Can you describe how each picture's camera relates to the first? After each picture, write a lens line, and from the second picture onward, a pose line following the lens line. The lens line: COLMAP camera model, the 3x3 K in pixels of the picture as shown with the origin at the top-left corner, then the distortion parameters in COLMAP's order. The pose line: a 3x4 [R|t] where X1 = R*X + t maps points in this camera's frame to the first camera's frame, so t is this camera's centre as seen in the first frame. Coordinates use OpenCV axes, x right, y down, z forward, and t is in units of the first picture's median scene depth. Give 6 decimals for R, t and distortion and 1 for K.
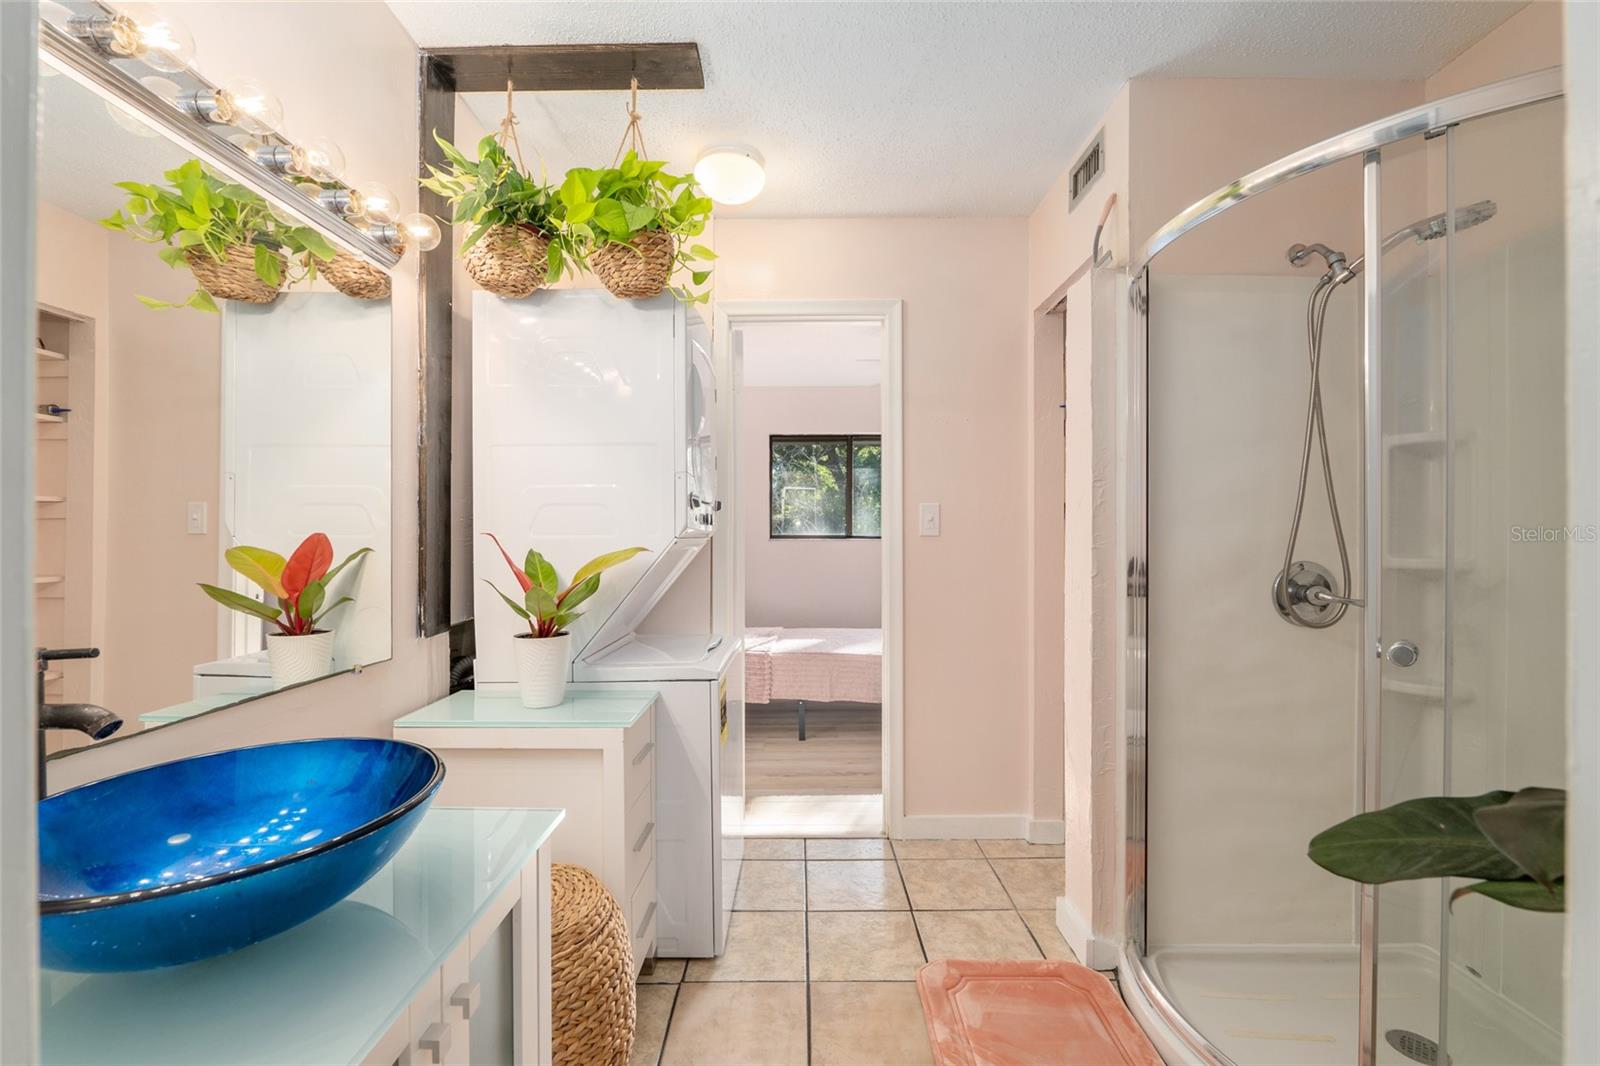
lens RADIAL K [[662.0, 0, 795.6], [0, 662.0, 541.2], [0, 0, 1]] dist [-0.013042, -0.000145]
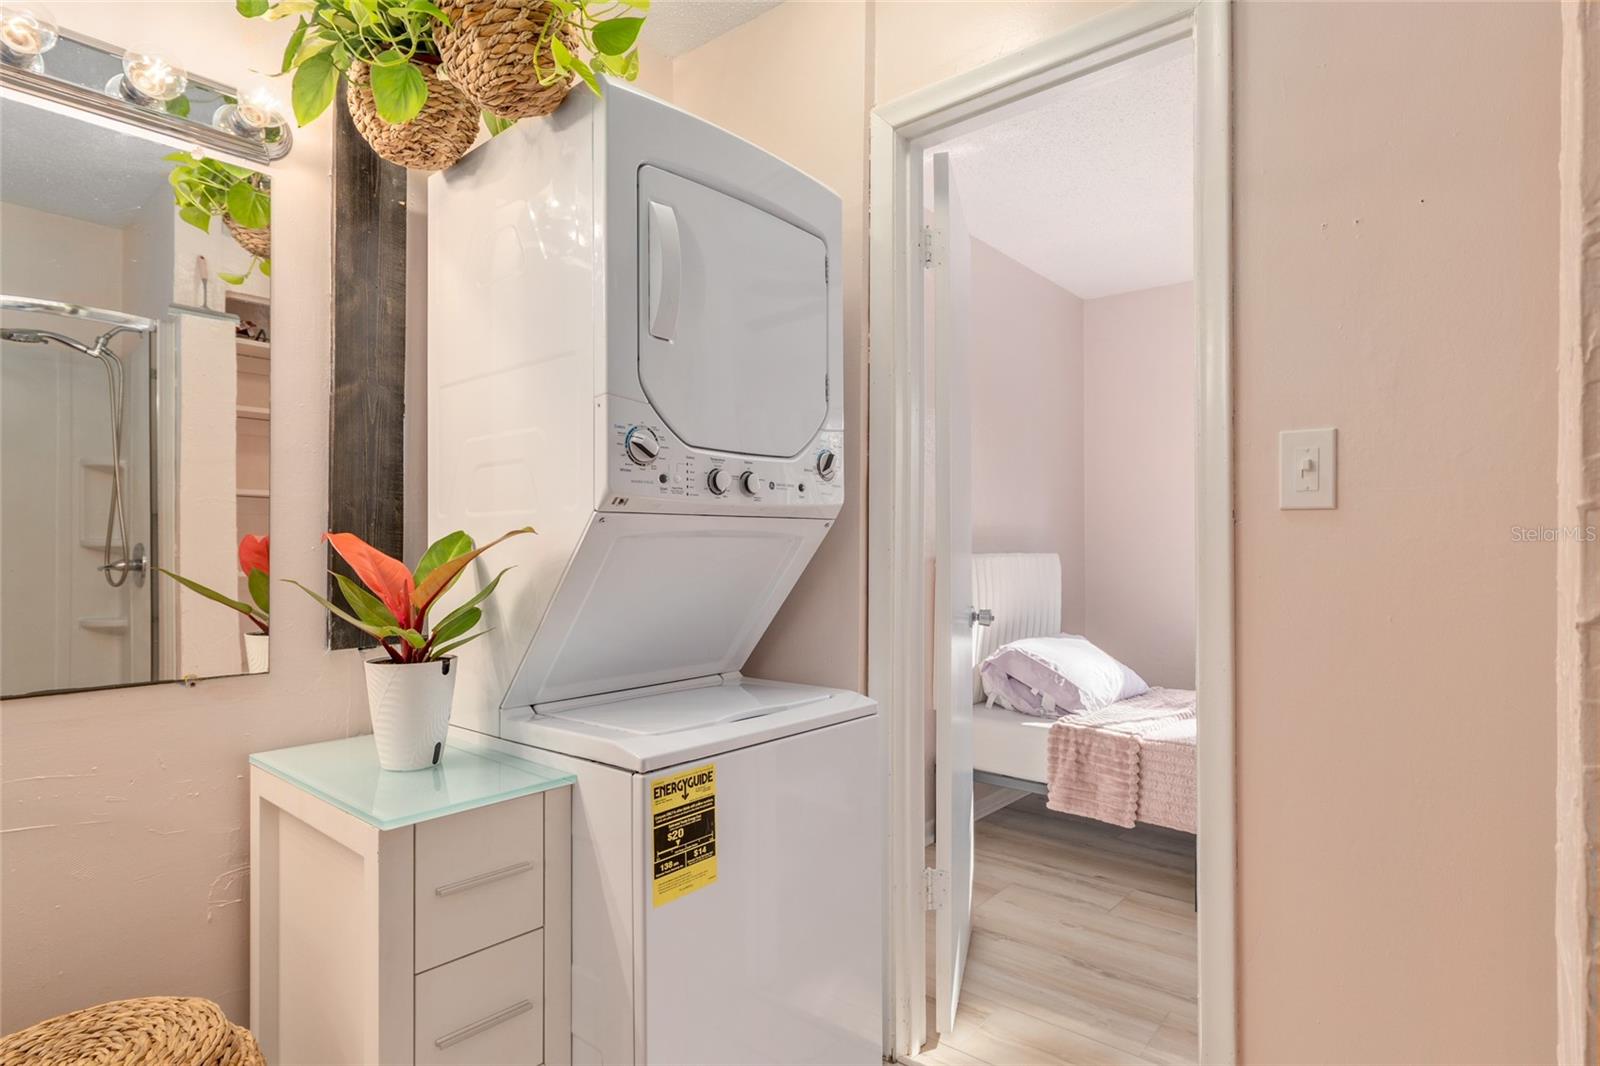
lens RADIAL K [[846.0, 0, 800.0], [0, 846.0, 533.0], [0, 0, 1]] dist [0.000379, 0.000514]
pose [[0.763591, -0.008082, -0.645650, 0.422947], [-0.007212, 0.999753, -0.021043, 0.028946], [0.645660, 0.020725, 0.763344, 0.556444]]
